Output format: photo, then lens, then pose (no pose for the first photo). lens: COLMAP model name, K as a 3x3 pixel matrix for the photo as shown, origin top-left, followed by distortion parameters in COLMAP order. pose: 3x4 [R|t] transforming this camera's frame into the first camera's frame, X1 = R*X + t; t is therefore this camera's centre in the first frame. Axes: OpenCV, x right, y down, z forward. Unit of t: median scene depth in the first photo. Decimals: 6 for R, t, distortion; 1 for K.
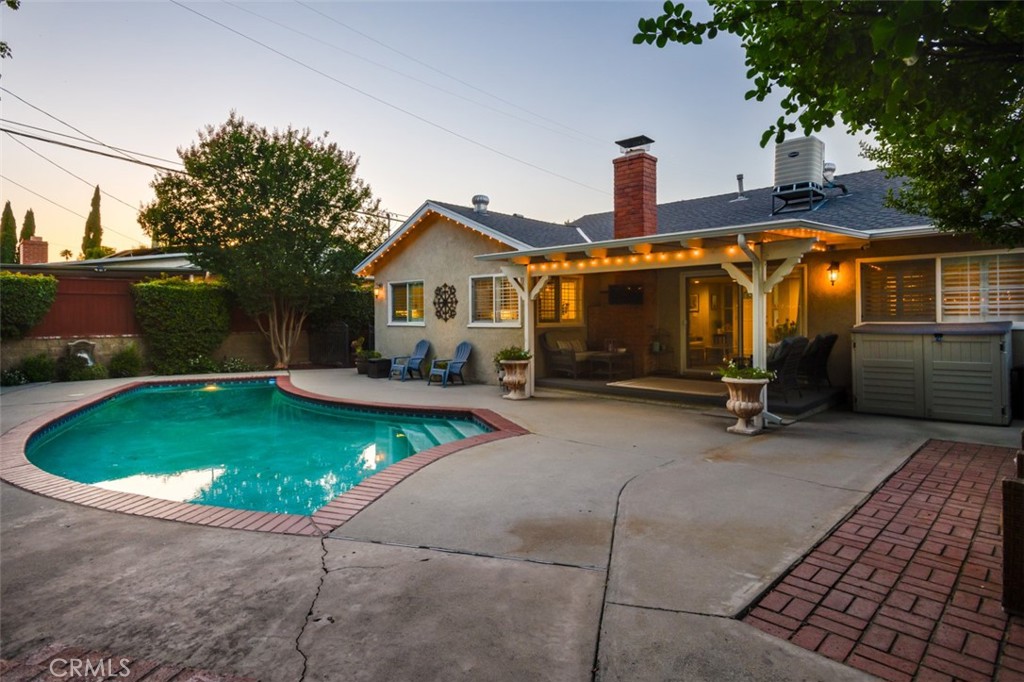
lens RADIAL K [[554.4, 0, 512.1], [0, 554.4, 320.5], [0, 0, 1]] dist [0.001676, -0.000051]
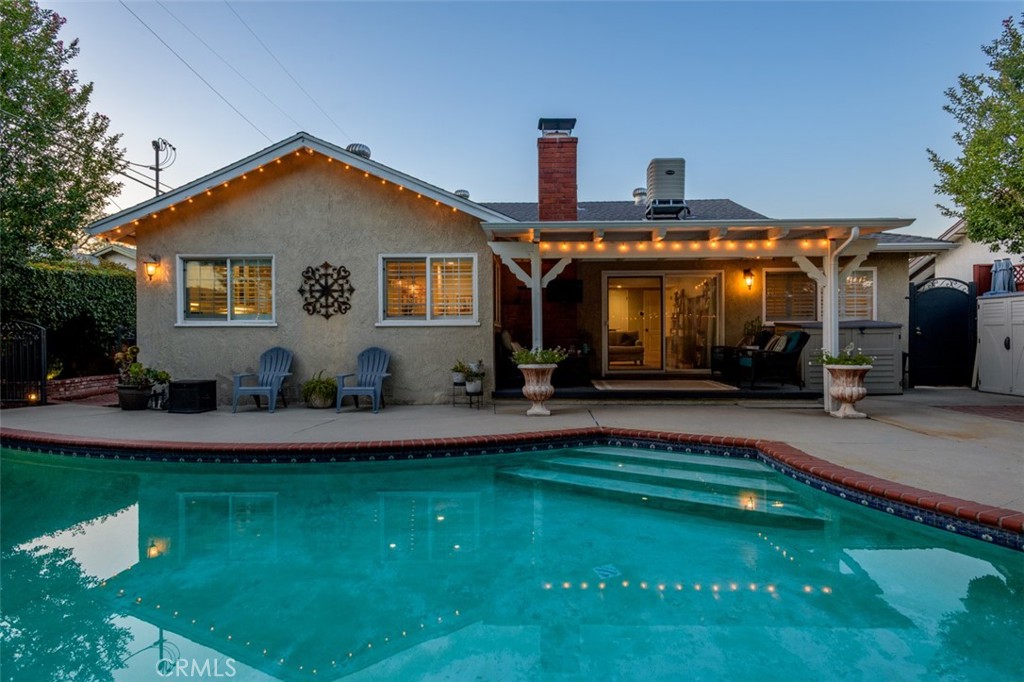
lens RADIAL K [[548.4, 0, 512.0], [0, 548.4, 341.0], [0, 0, 1]] dist [0.012931, 0.000013]
pose [[0.739804, -0.004539, 0.672807, -0.427792], [0.004183, 0.999989, 0.002146, 0.030274], [-0.672809, 0.001227, 0.739815, 0.372575]]
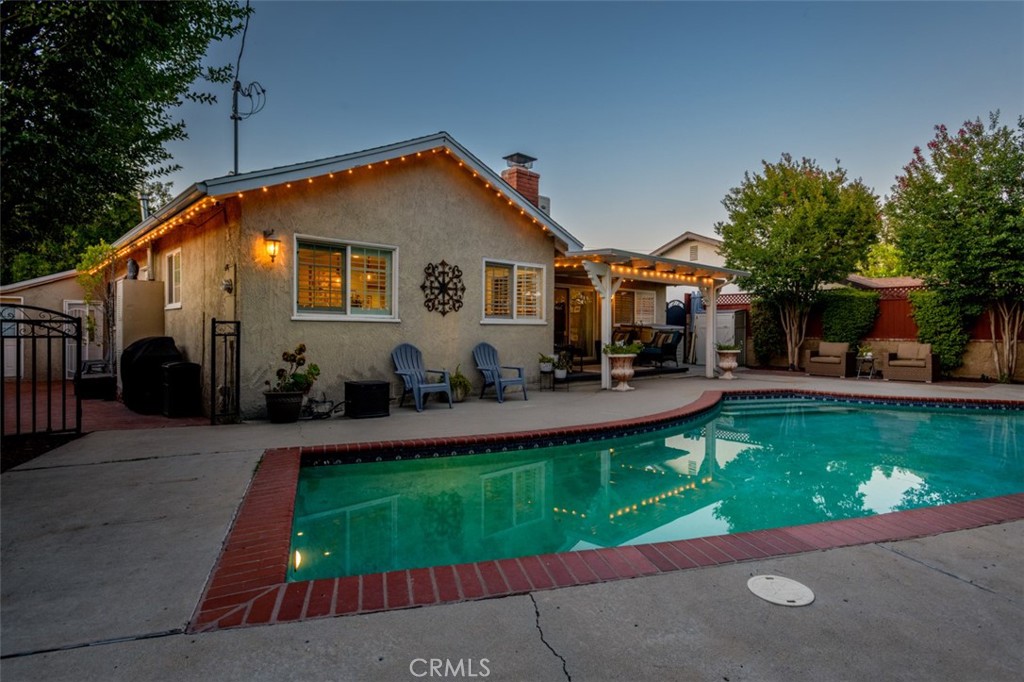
lens RADIAL K [[548.4, 0, 512.0], [0, 548.4, 341.0], [0, 0, 1]] dist [0.012931, 0.000013]
pose [[0.057131, -0.013893, 0.998270, -0.849768], [0.001544, 0.999903, 0.013827, 0.025863], [-0.998366, 0.000752, 0.057147, 0.926530]]
